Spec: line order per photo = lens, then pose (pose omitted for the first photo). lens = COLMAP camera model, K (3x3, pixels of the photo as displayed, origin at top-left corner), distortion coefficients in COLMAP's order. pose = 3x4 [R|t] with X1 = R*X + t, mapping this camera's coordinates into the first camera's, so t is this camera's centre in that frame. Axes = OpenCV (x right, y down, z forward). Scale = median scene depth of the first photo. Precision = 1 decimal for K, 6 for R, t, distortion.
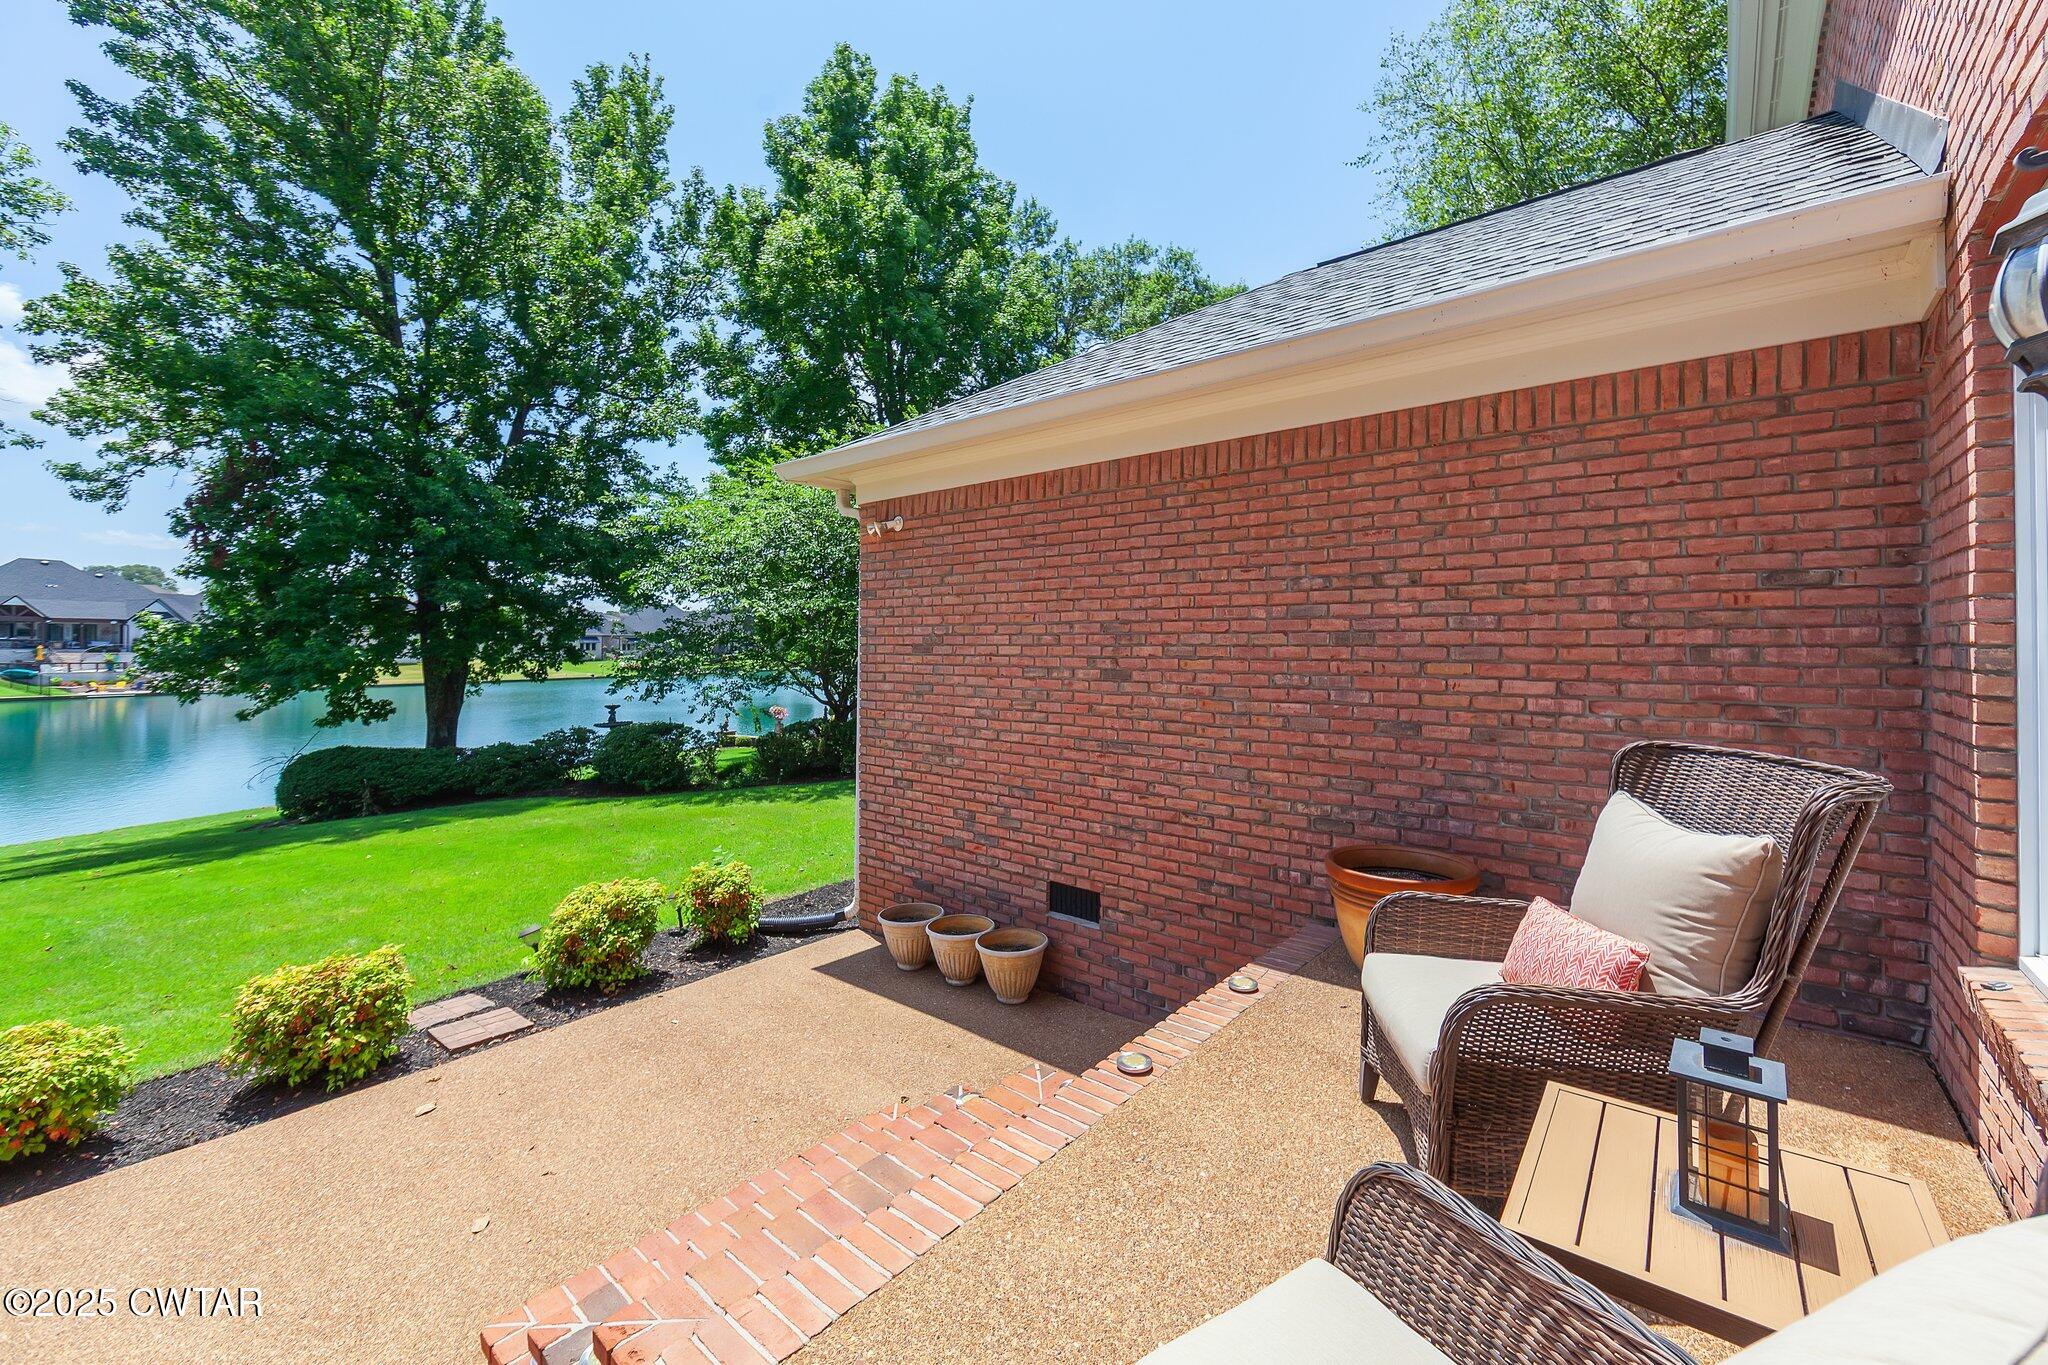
lens RADIAL K [[839.7, 0, 1077.3], [0, 839.7, 637.9], [0, 0, 1]] dist [-0.001802, -0.000784]
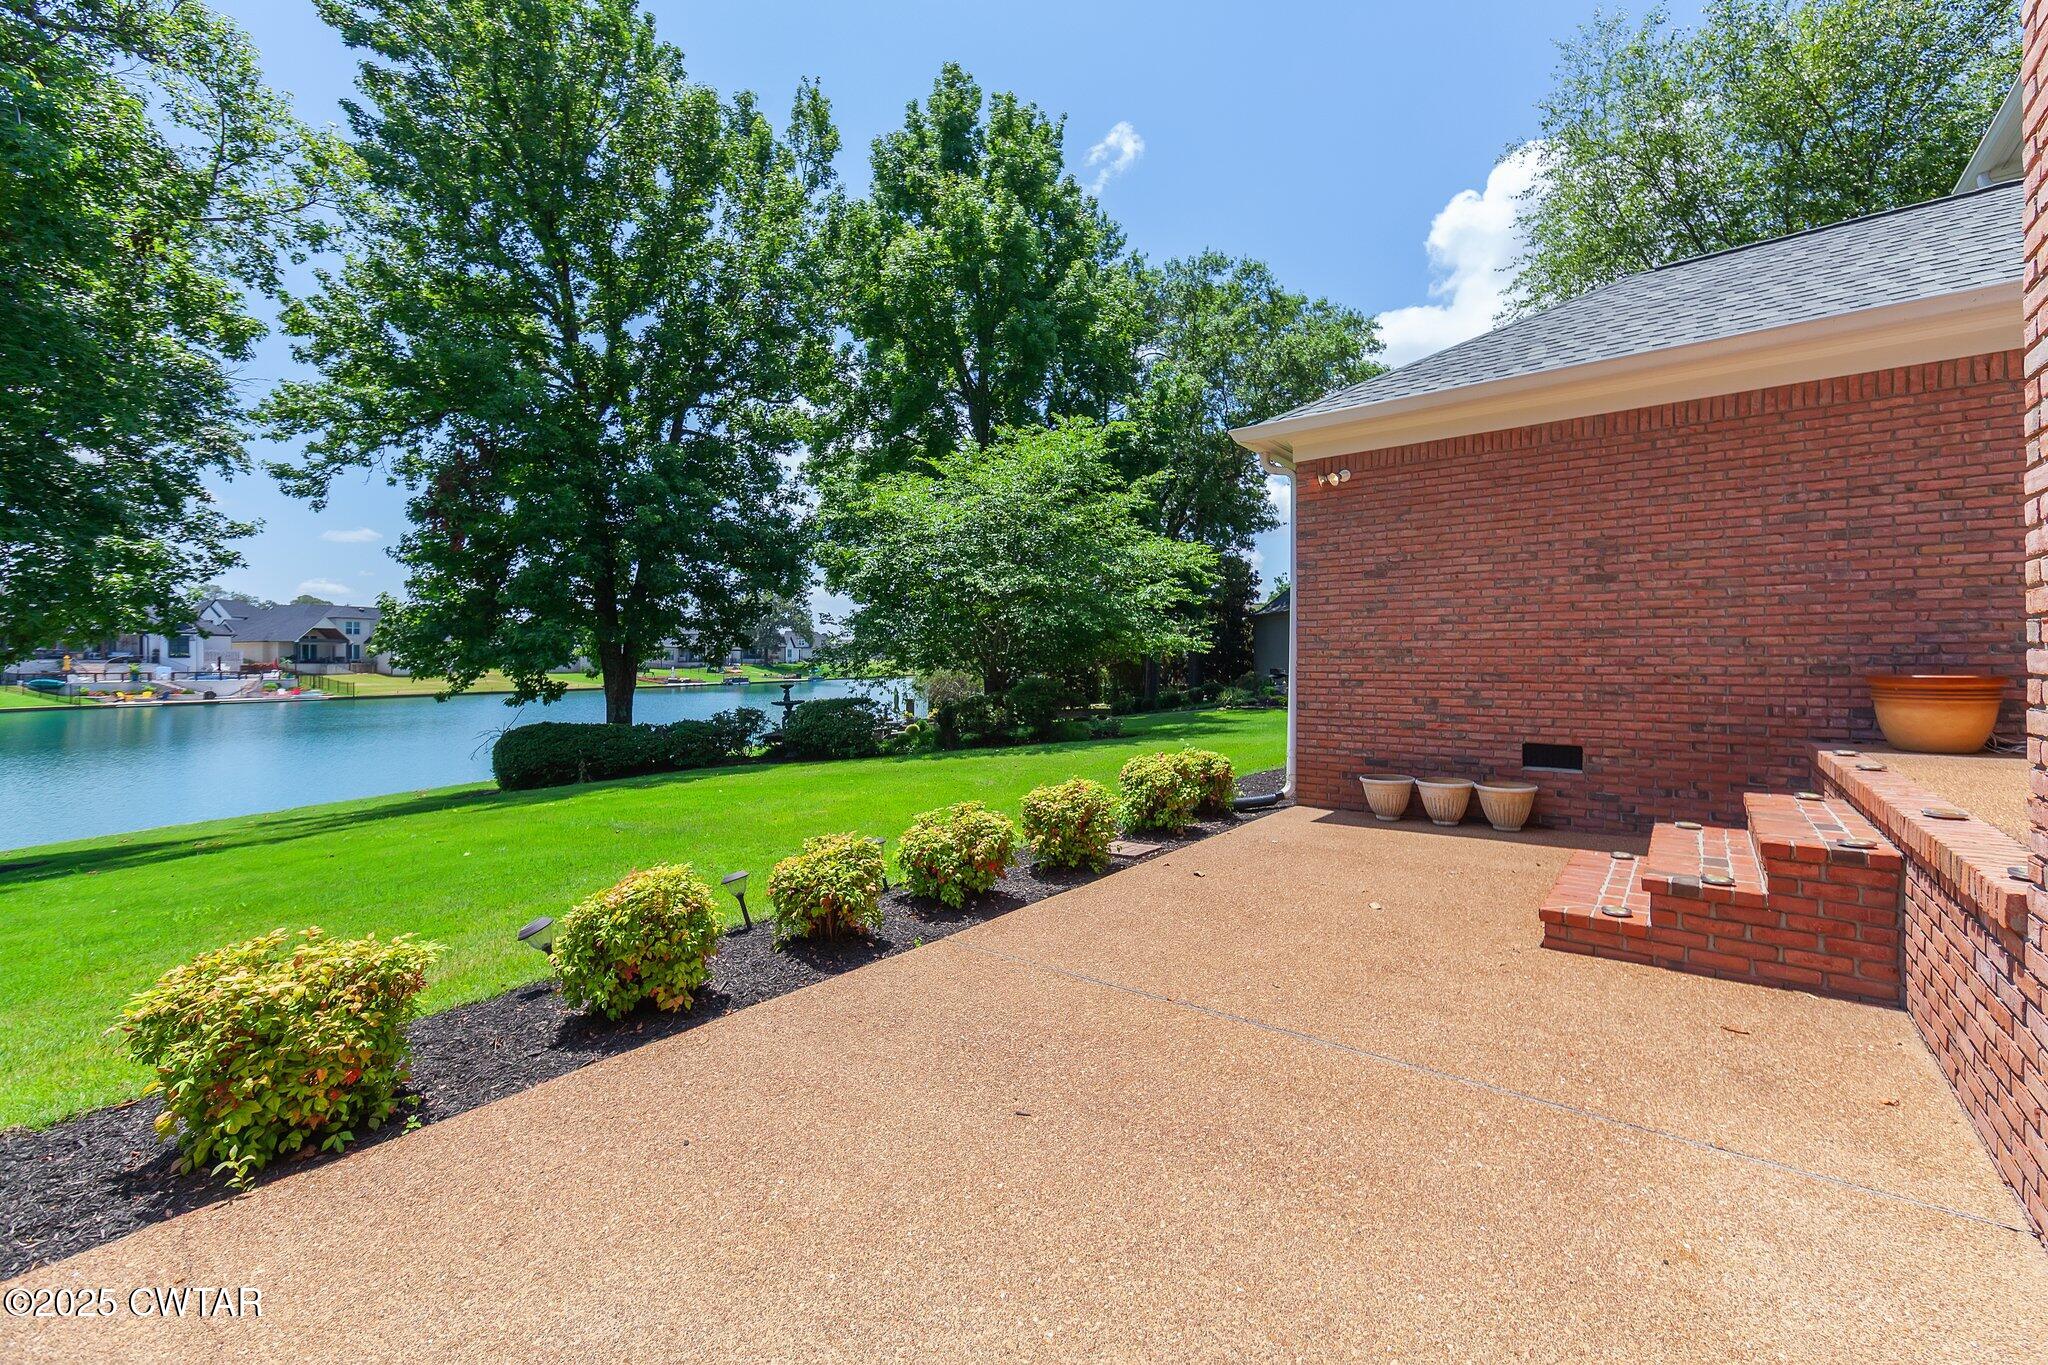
lens RADIAL K [[839.7, 0, 1066.2], [0, 839.7, 661.5], [0, 0, 1]] dist [-0.001802, -0.000784]
pose [[0.999878, -0.004397, 0.014976, -0.738505], [0.004250, 0.999942, 0.009881, 0.143928], [-0.015018, -0.009816, 0.999839, -0.277179]]
